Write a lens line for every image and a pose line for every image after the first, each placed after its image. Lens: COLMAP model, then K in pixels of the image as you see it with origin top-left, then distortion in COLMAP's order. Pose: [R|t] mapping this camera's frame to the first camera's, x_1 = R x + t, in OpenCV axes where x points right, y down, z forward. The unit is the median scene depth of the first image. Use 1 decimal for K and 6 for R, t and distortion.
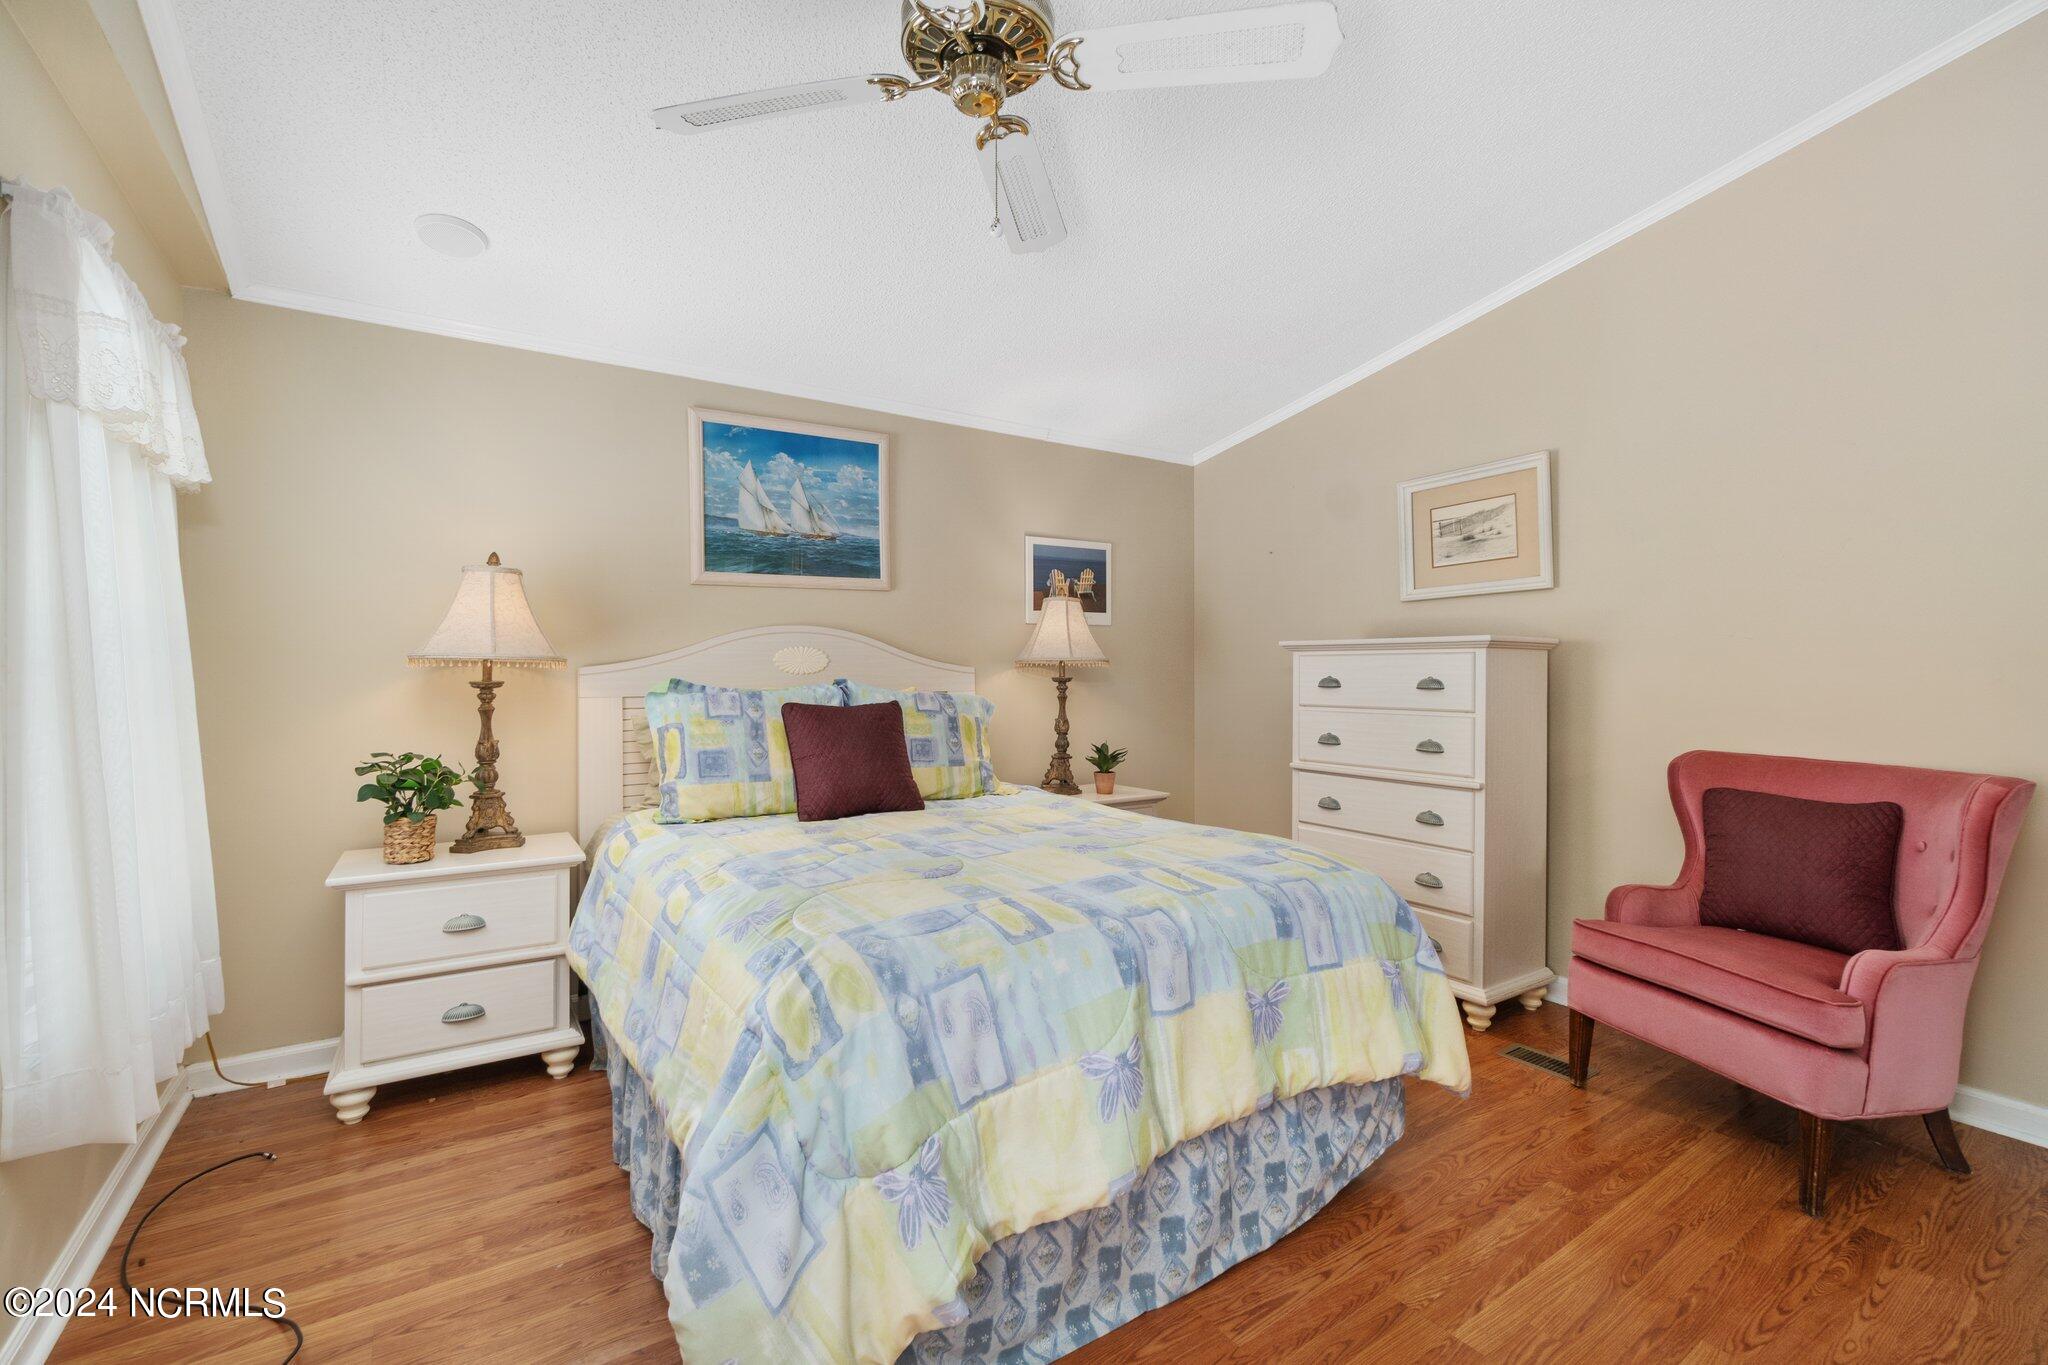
lens RADIAL K [[874.7, 0, 1021.5], [0, 874.7, 690.2], [0, 0, 1]] dist [-0.014436, -0.000260]
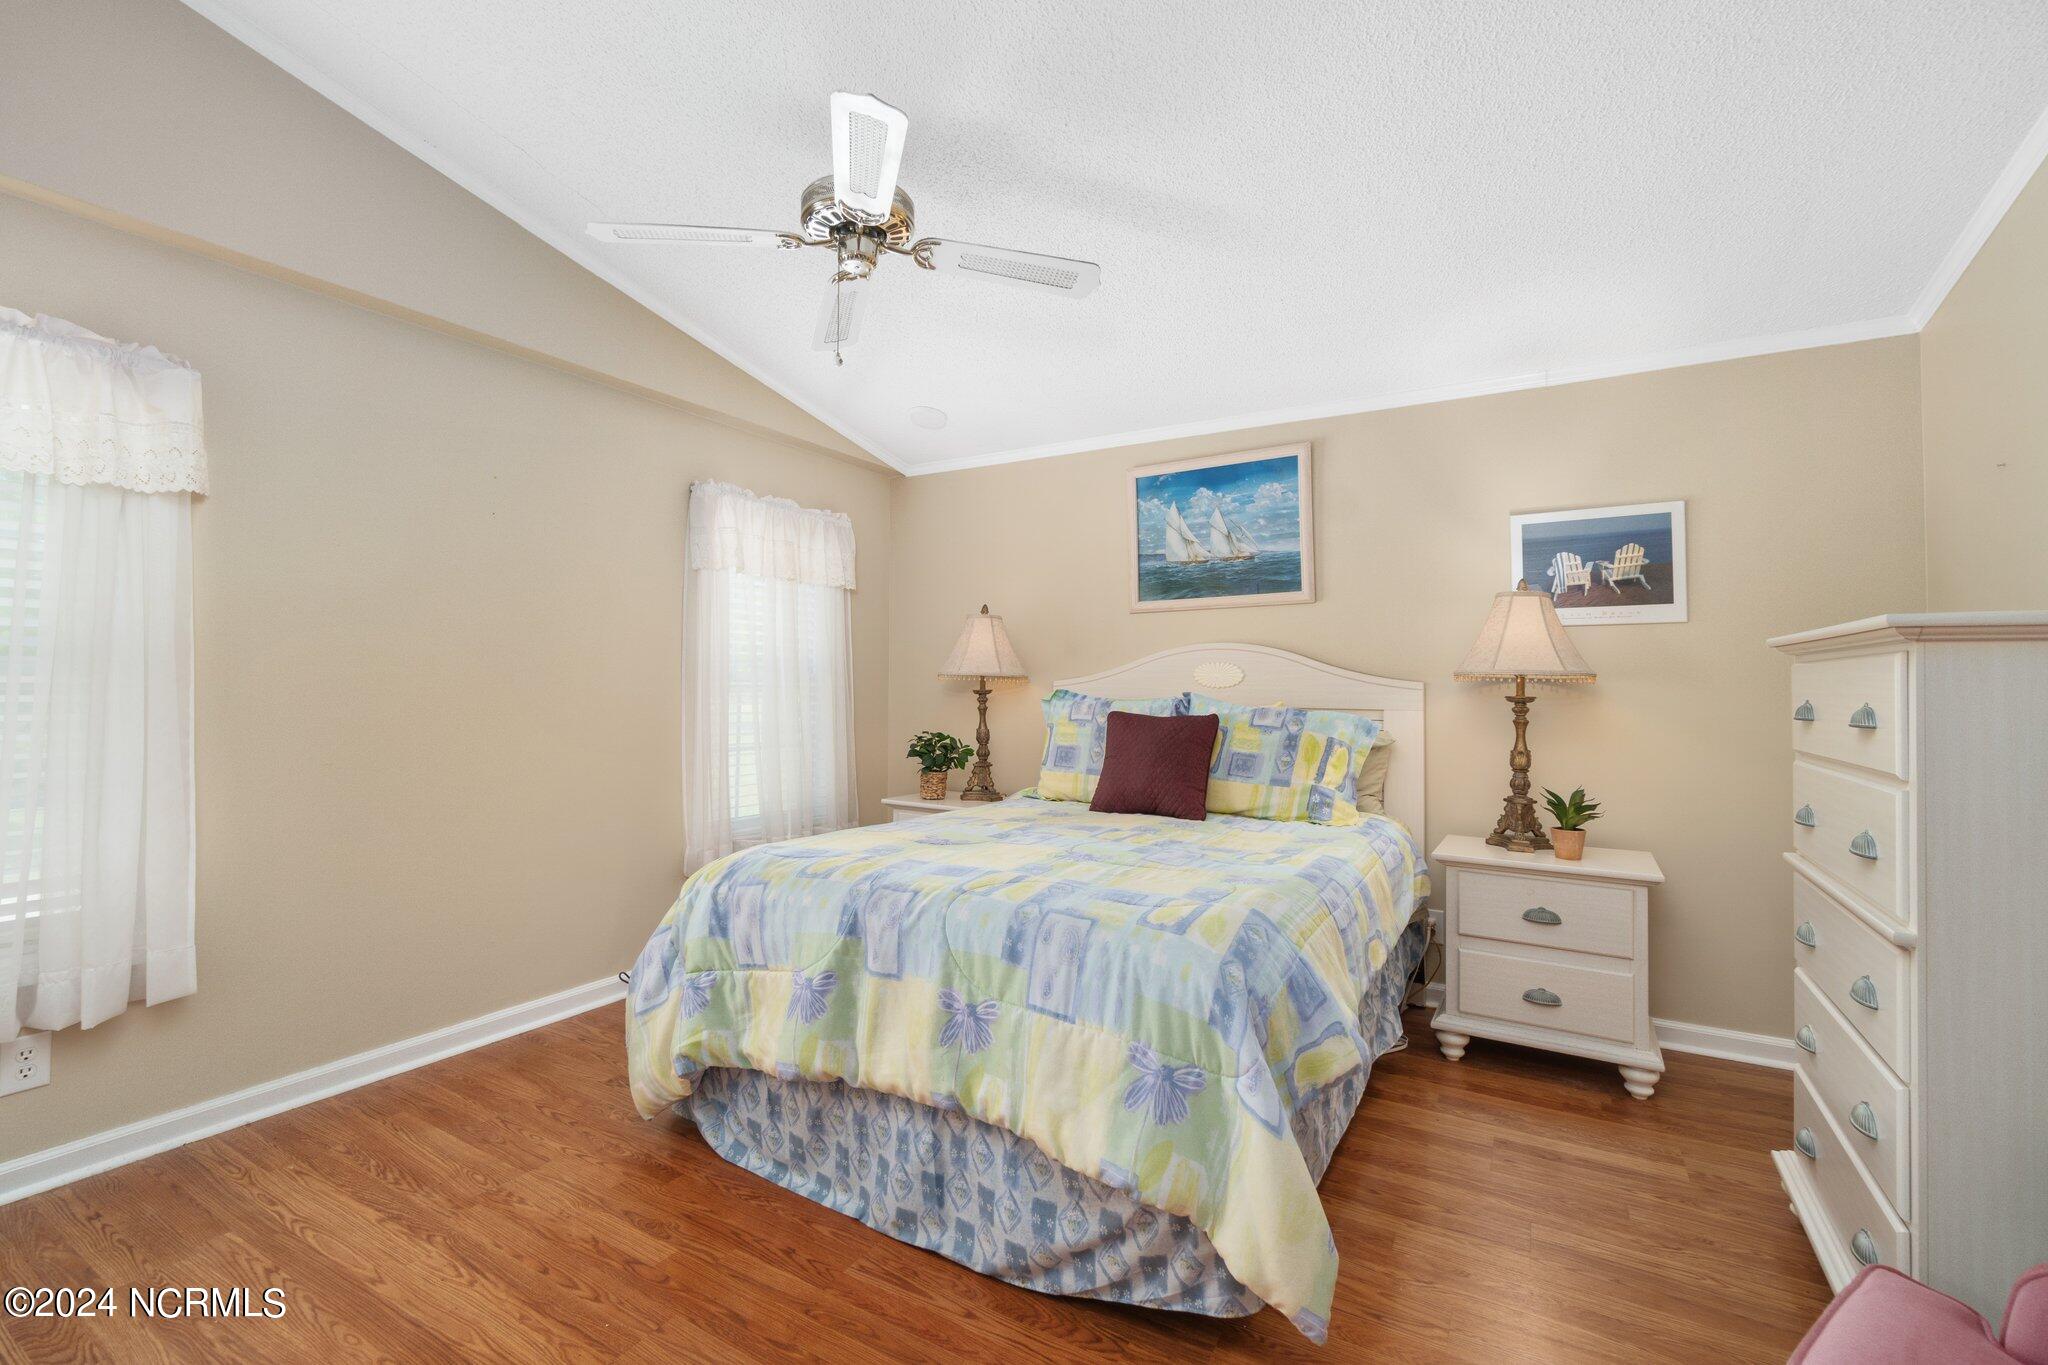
lens RADIAL K [[890.0, 0, 1018.6], [0, 890.0, 678.1], [0, 0, 1]] dist [0.001538, -0.001294]
pose [[0.426999, -0.000125, -0.904252, 0.660981], [-0.028021, 0.999518, -0.013371, -0.009178], [0.903818, 0.031048, 0.426790, 0.320747]]
